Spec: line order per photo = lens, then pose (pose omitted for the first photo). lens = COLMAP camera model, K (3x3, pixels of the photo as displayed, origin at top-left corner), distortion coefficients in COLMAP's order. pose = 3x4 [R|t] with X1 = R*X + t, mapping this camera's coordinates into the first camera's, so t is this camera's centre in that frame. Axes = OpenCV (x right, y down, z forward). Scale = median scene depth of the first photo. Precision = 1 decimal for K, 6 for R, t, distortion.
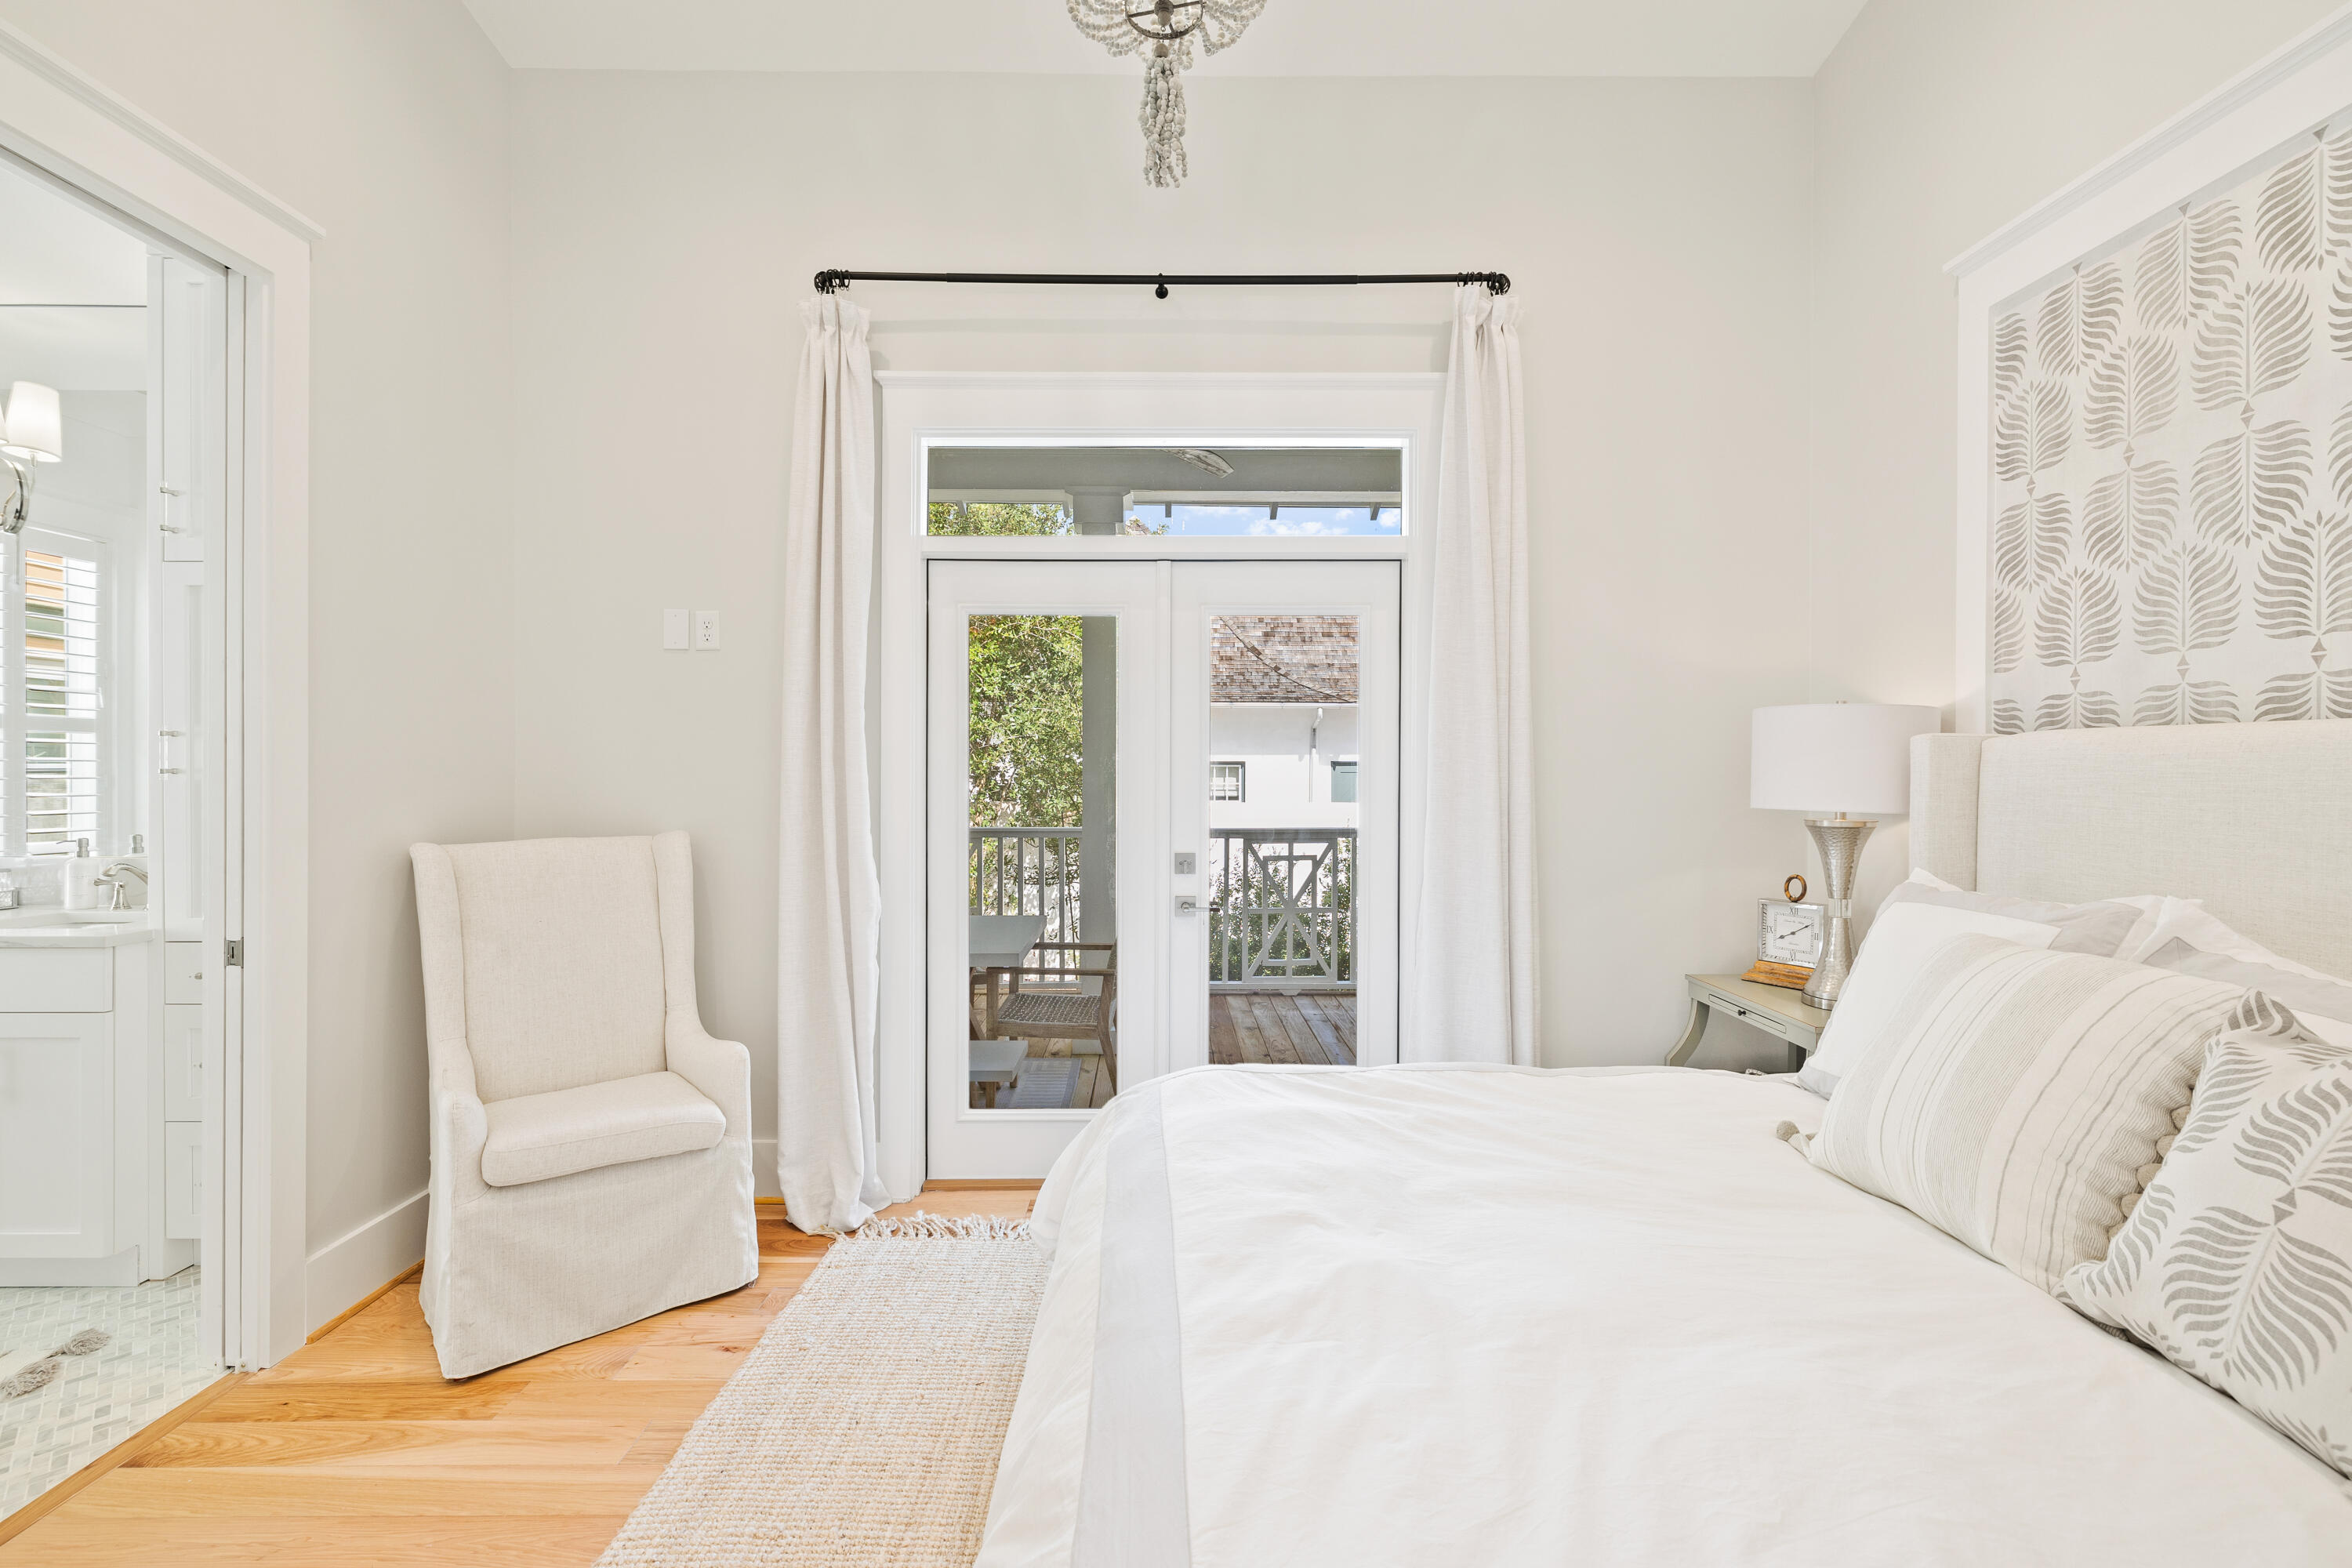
lens RADIAL K [[987.4, 0, 1174.7], [0, 987.4, 783.0], [0, 0, 1]] dist [-0.002349, 0.001257]
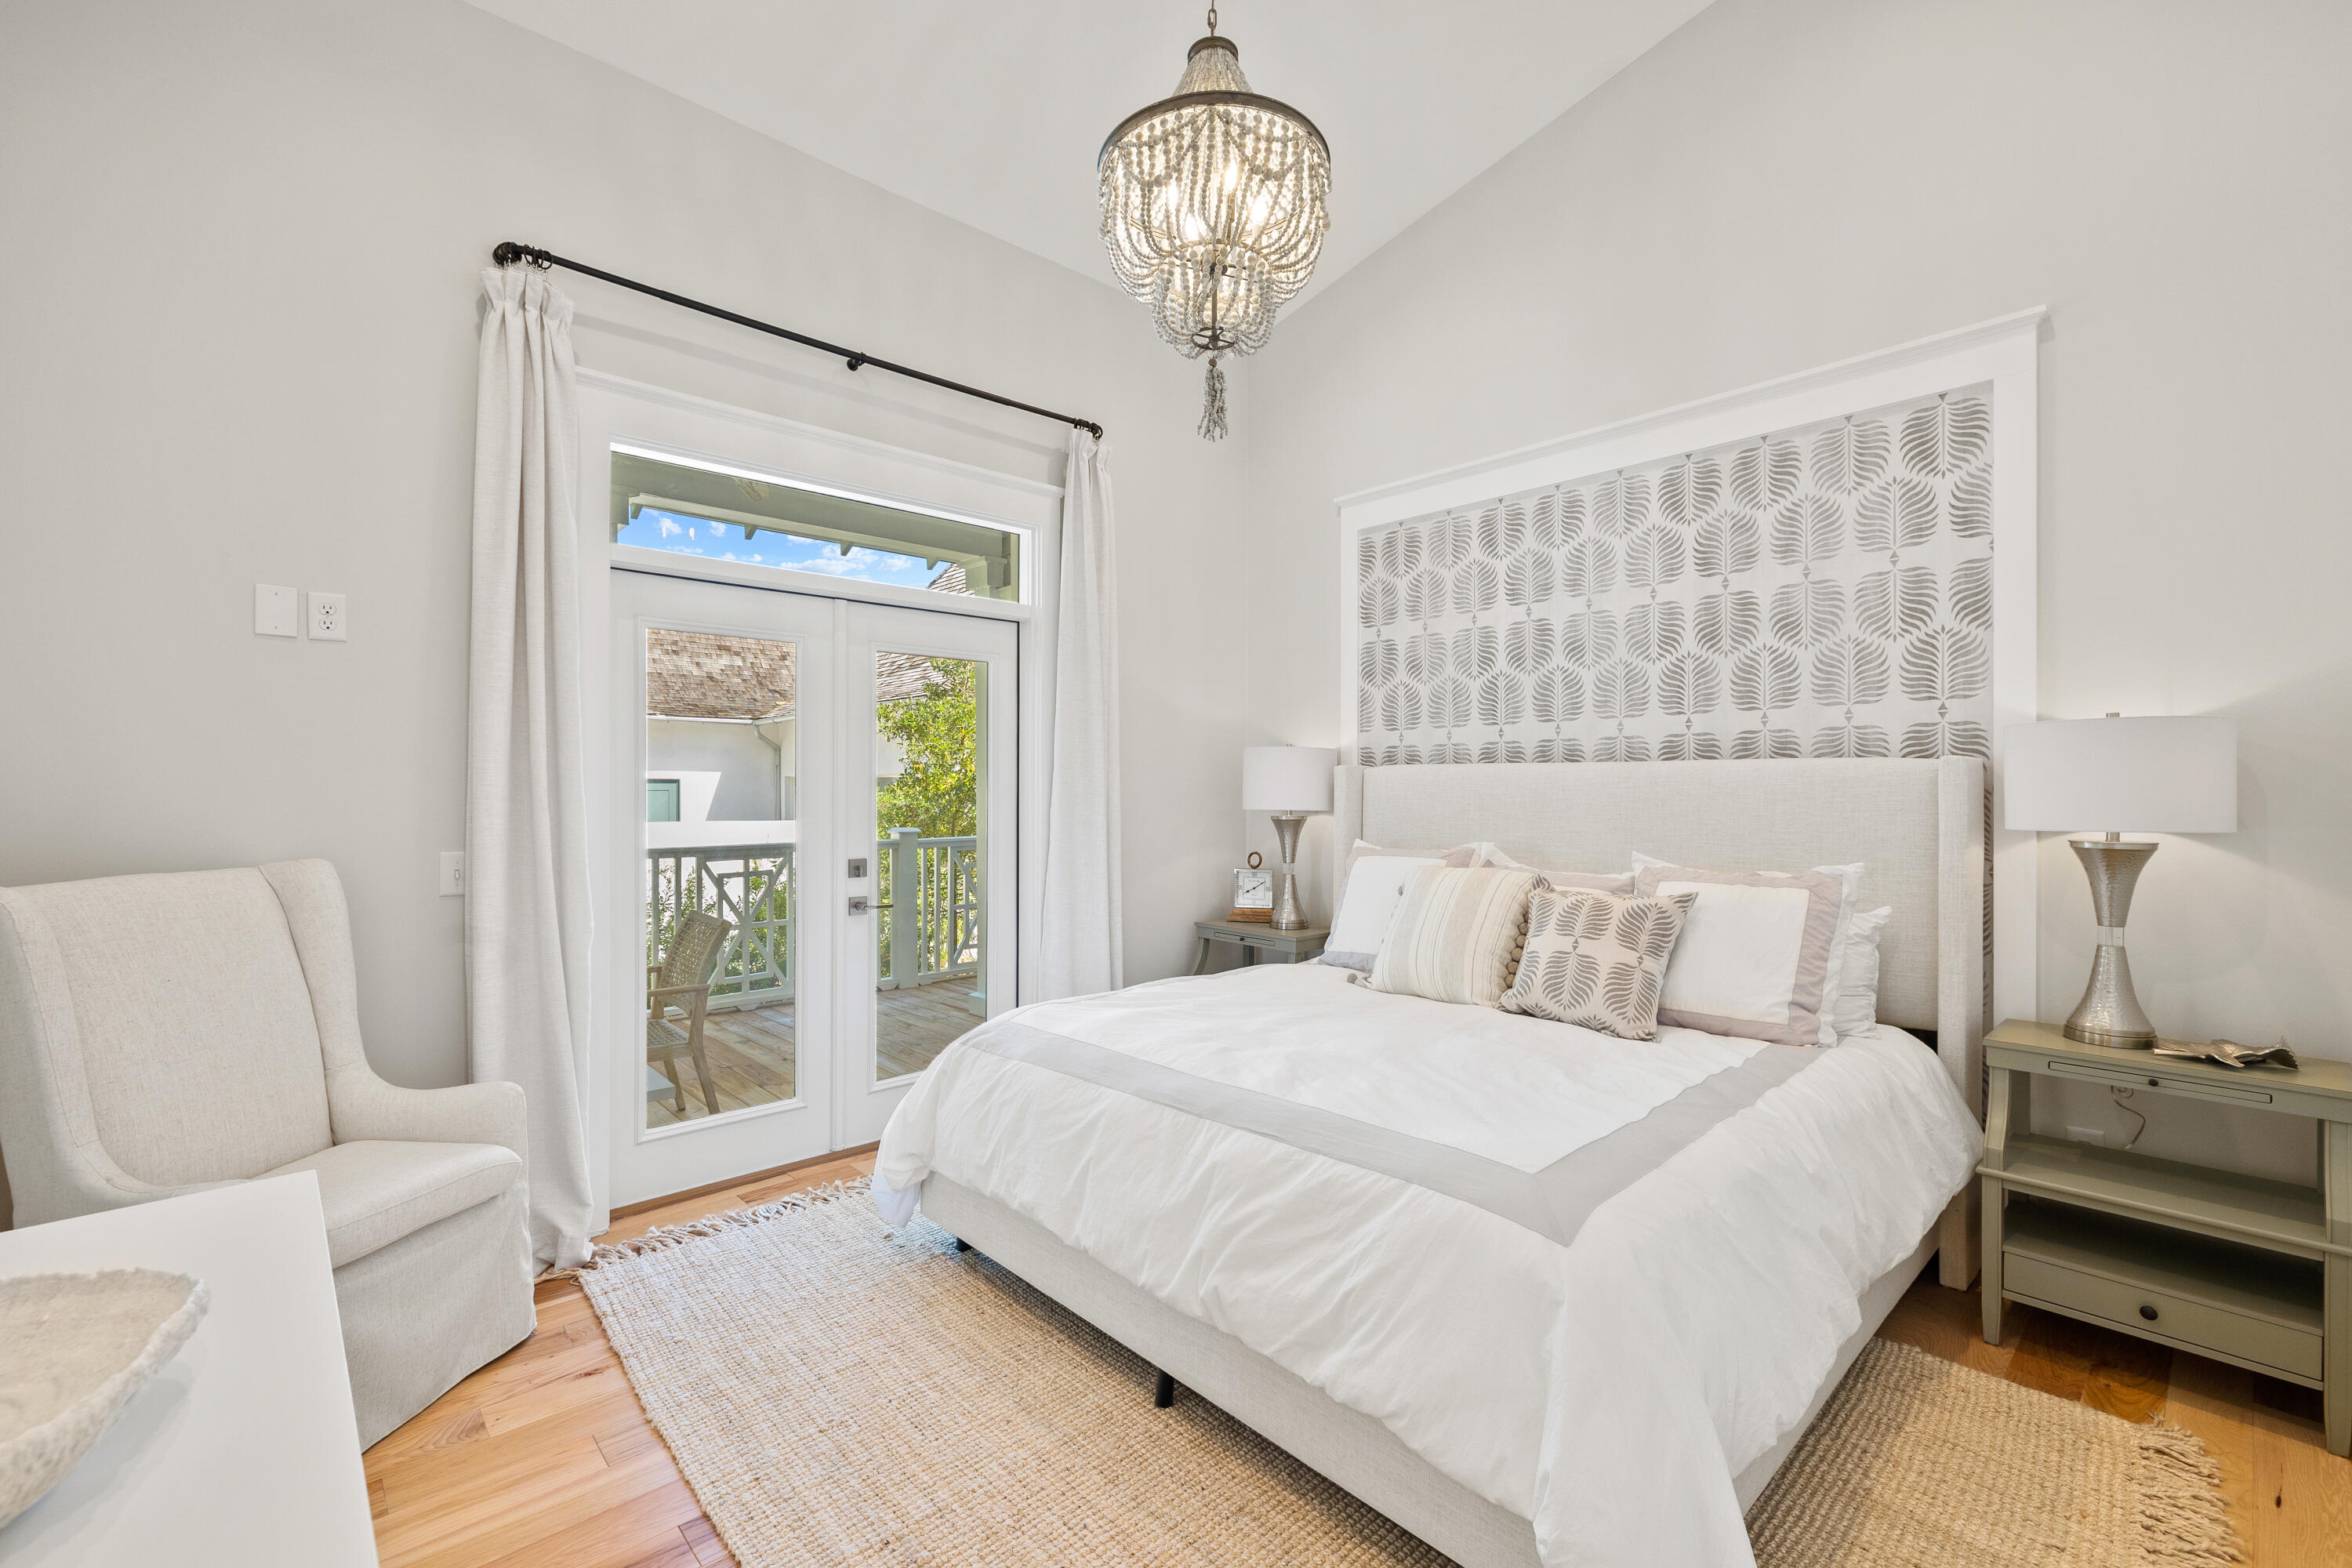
lens RADIAL K [[987.4, 0, 1181.1], [0, 987.4, 802.8], [0, 0, 1]] dist [-0.002349, 0.001257]
pose [[0.739185, -0.010957, 0.673413, -0.629495], [0.009541, 0.999938, 0.005797, 0.004457], [-0.673435, 0.002140, 0.739243, -0.117726]]
